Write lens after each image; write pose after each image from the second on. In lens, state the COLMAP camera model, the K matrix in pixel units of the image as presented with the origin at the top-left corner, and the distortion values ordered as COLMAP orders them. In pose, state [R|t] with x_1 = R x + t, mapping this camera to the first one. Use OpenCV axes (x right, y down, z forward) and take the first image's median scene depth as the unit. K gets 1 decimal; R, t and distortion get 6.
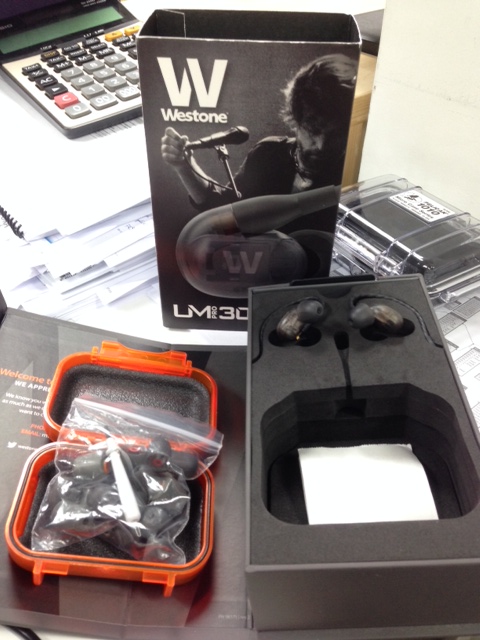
lens RADIAL K [[627.4, 0, 240.0], [0, 627.4, 320.0], [0, 0, 1]] dist [0.163568, -0.453235]
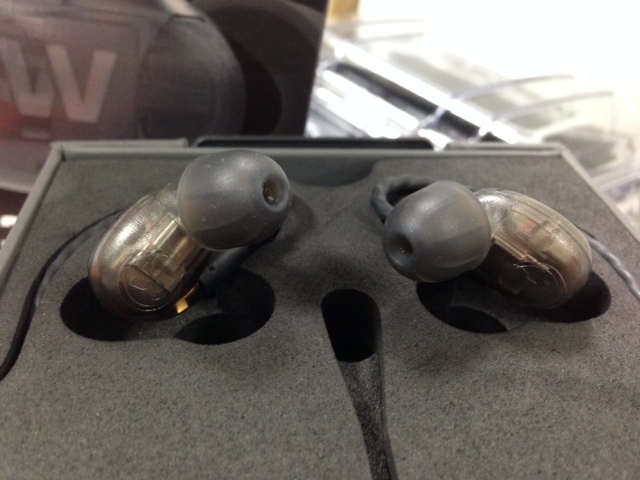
lens RADIAL K [[627.4, 0, 320.0], [0, 627.4, 240.0], [0, 0, 1]] dist [0.163568, -0.453235]
pose [[0.977875, 0.068369, 0.197704, 0.103035], [-0.049528, 0.993881, -0.098725, 0.026366], [-0.203244, 0.086749, 0.975278, 0.808453]]
